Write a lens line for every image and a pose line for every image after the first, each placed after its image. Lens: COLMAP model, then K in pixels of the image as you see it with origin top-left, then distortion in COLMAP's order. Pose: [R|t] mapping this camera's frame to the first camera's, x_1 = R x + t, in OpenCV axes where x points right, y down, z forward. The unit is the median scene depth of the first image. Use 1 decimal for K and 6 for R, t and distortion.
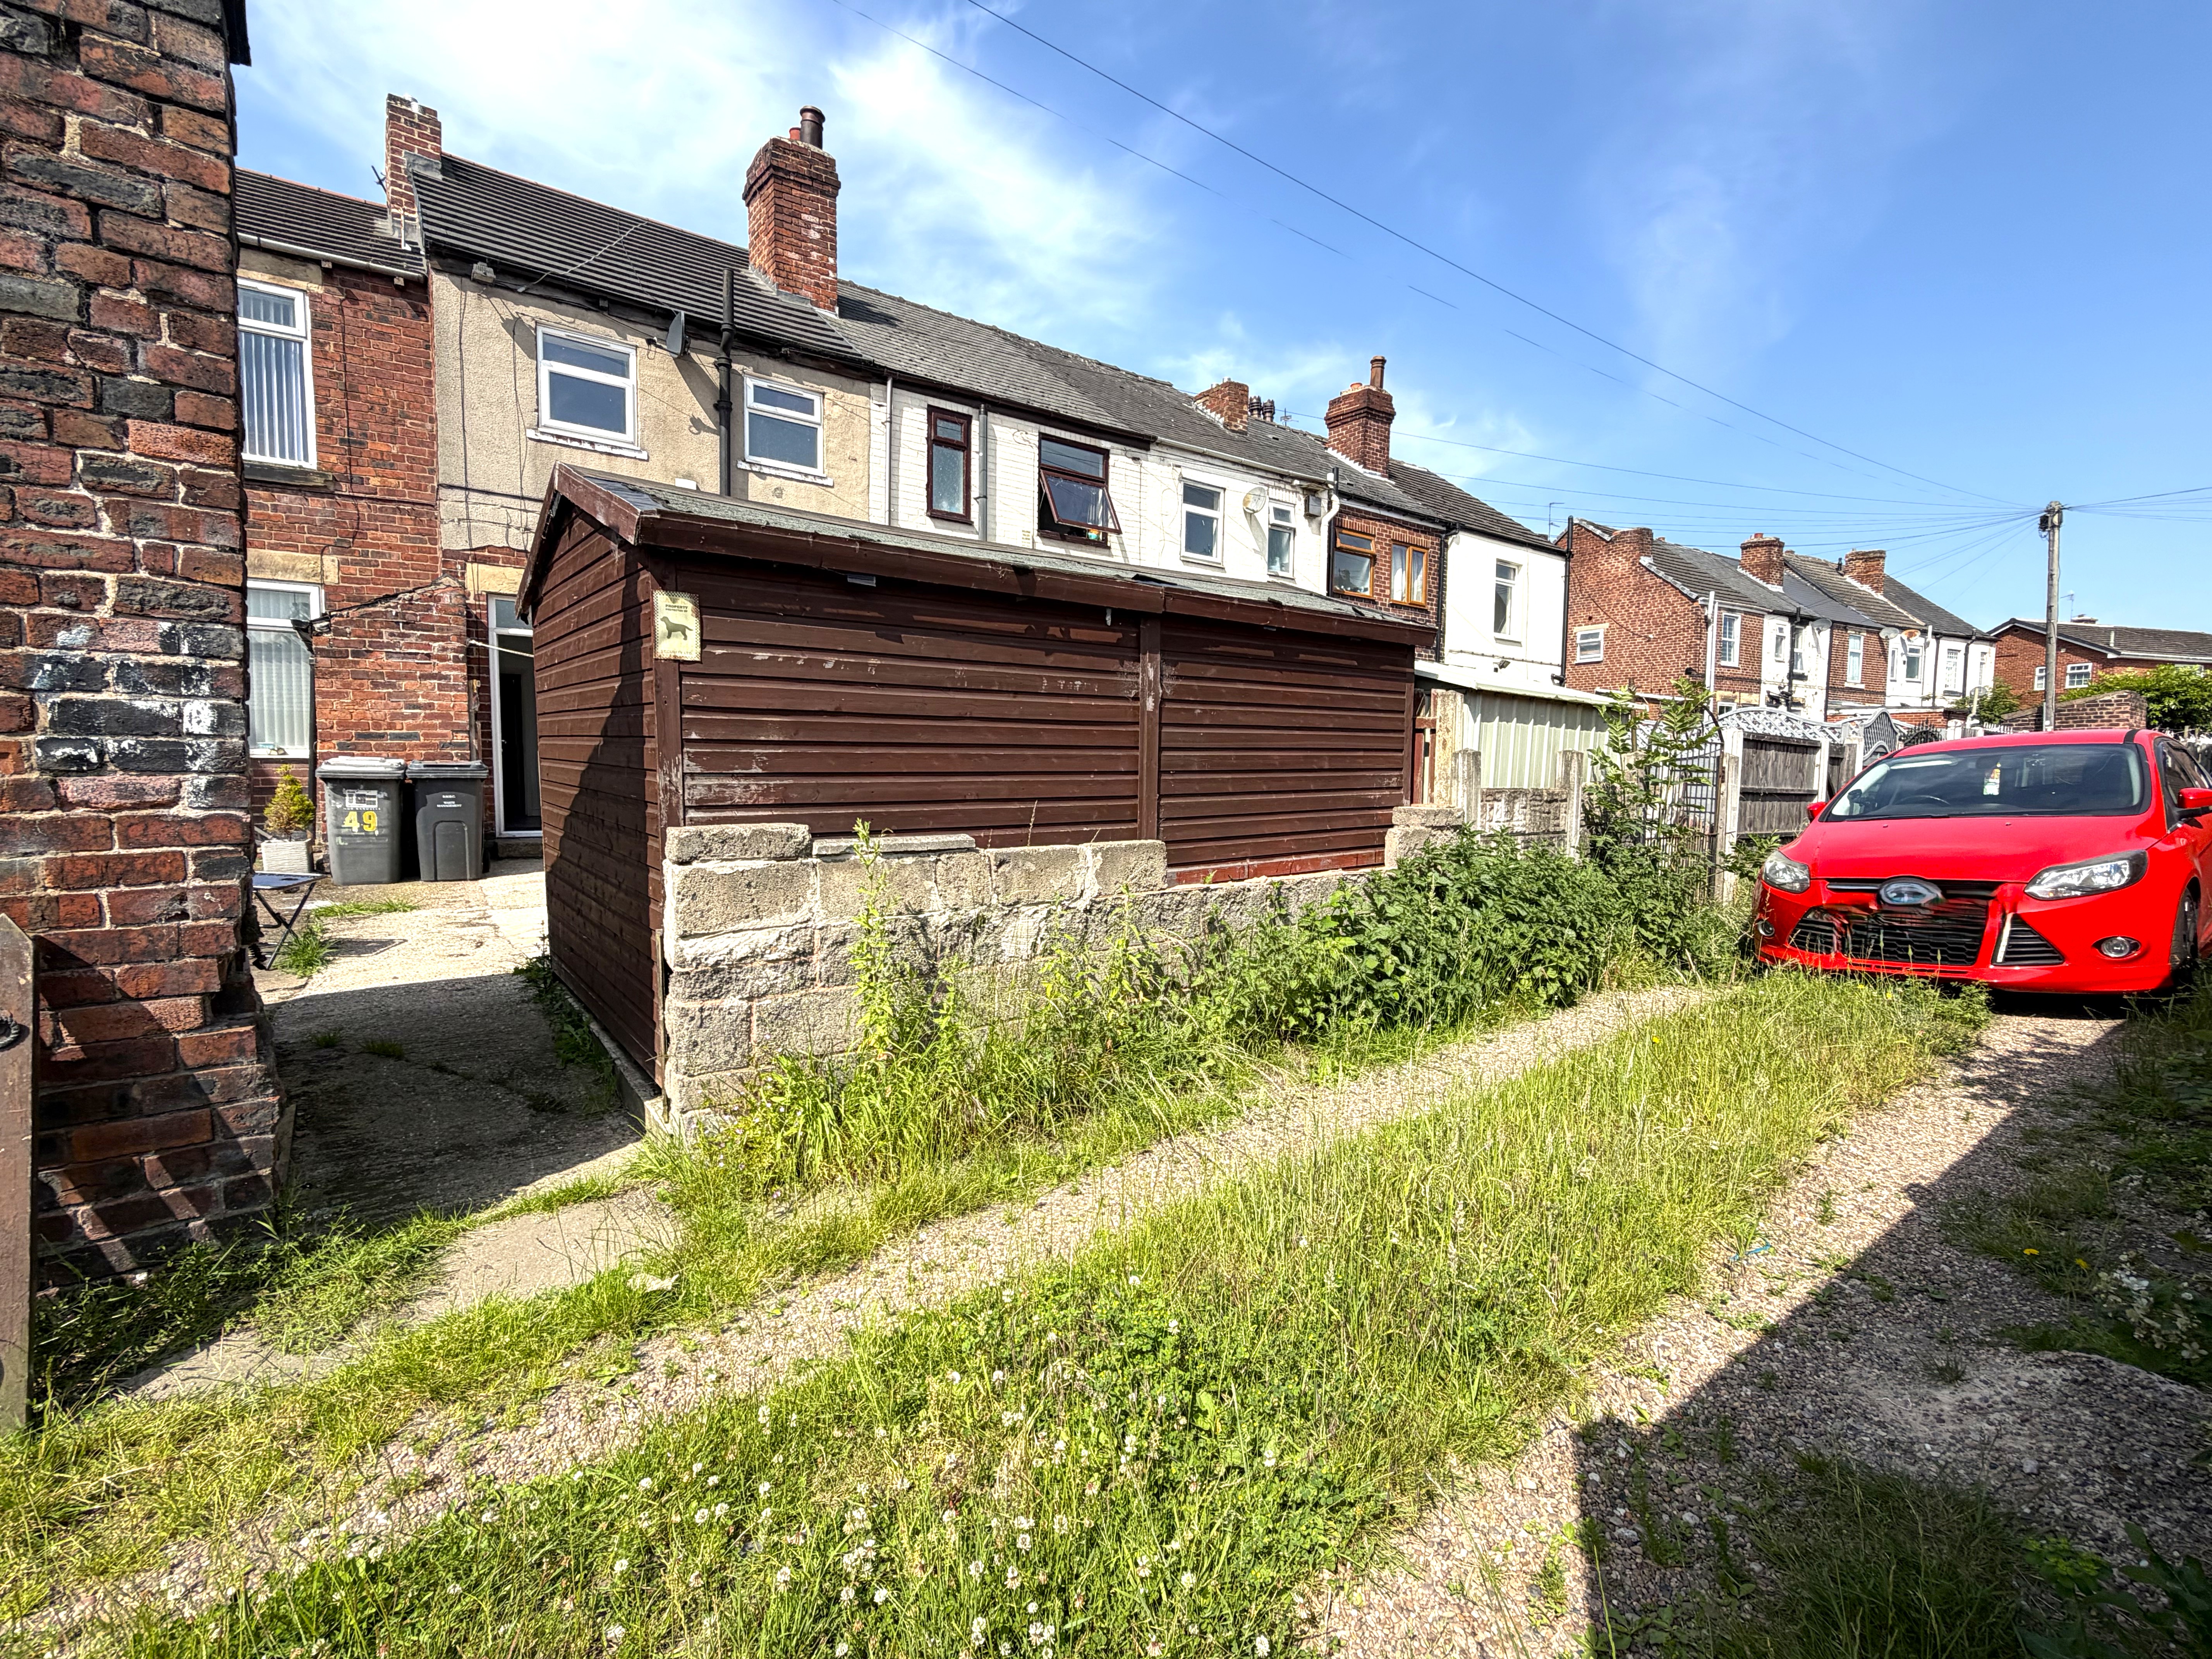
lens RADIAL K [[988.3, 0, 1102.3], [0, 988.3, 826.9], [0, 0, 1]] dist [0.001067, -0.000092]
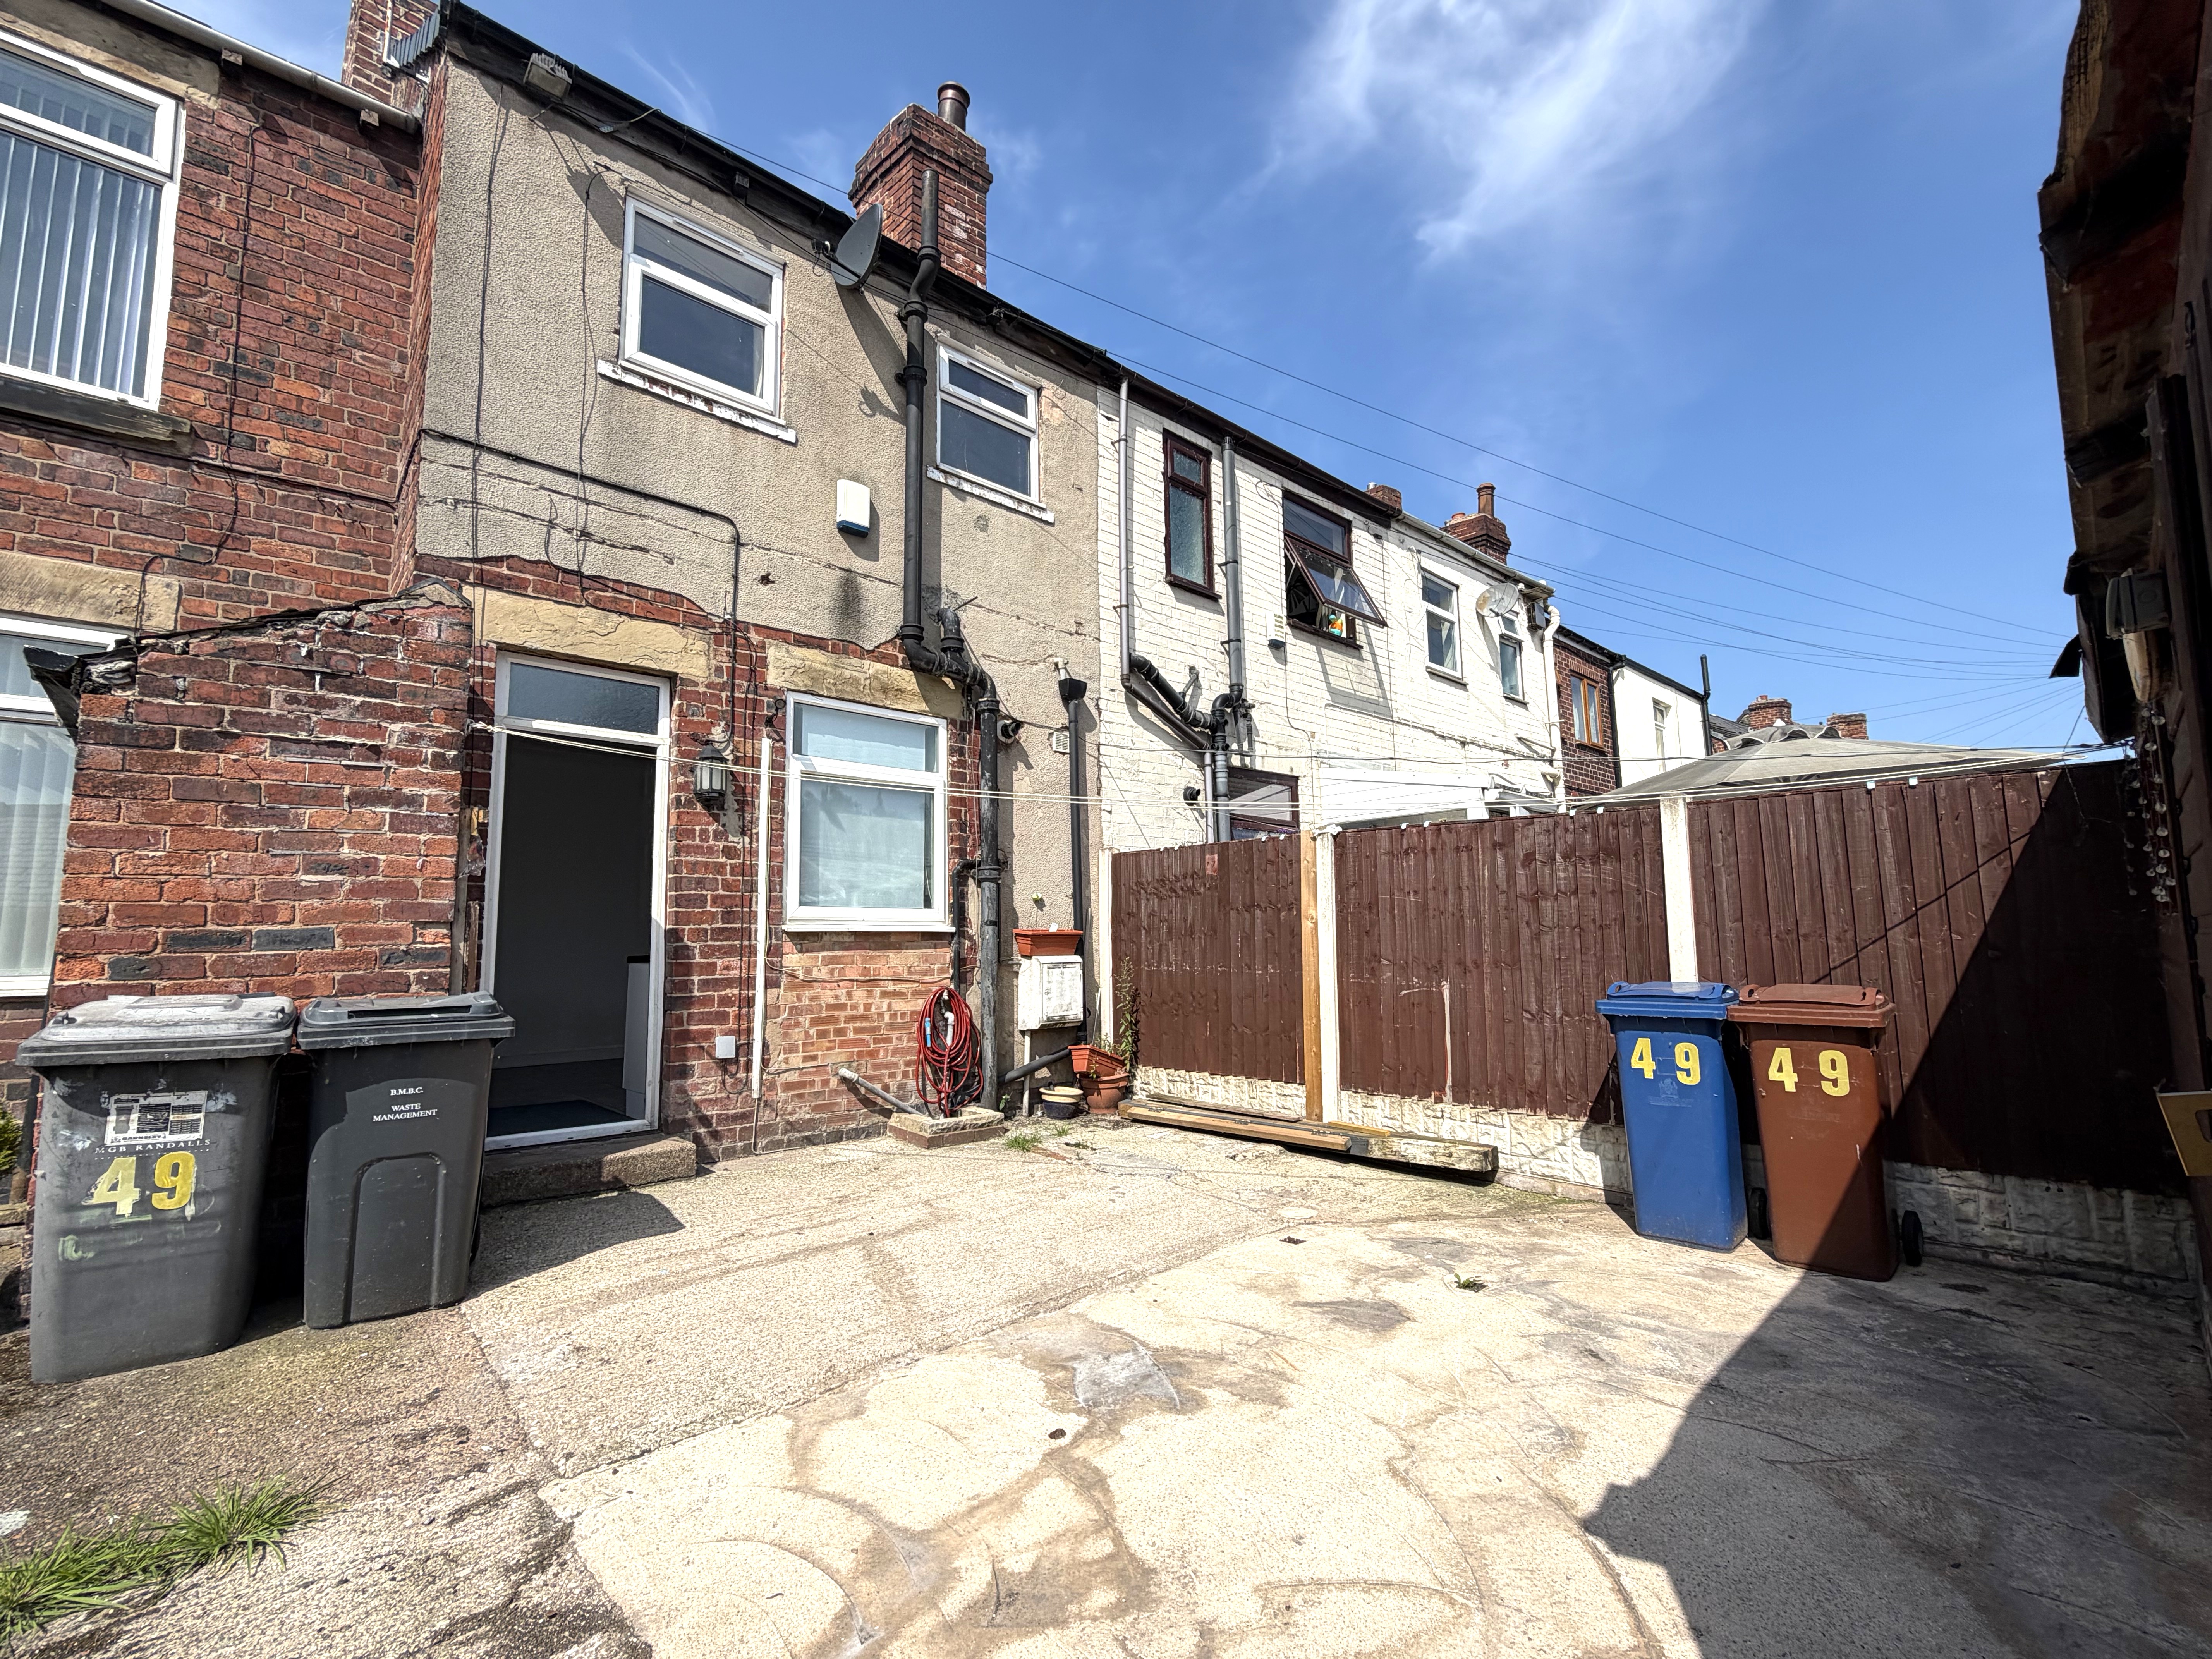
lens RADIAL K [[988.3, 0, 1110.4], [0, 988.3, 824.0], [0, 0, 1]] dist [0.001067, -0.000092]
pose [[0.993971, -0.015998, 0.108471, -0.367851], [0.035933, 0.982193, -0.184408, -0.044921], [-0.103589, 0.187194, 0.976846, 0.493710]]
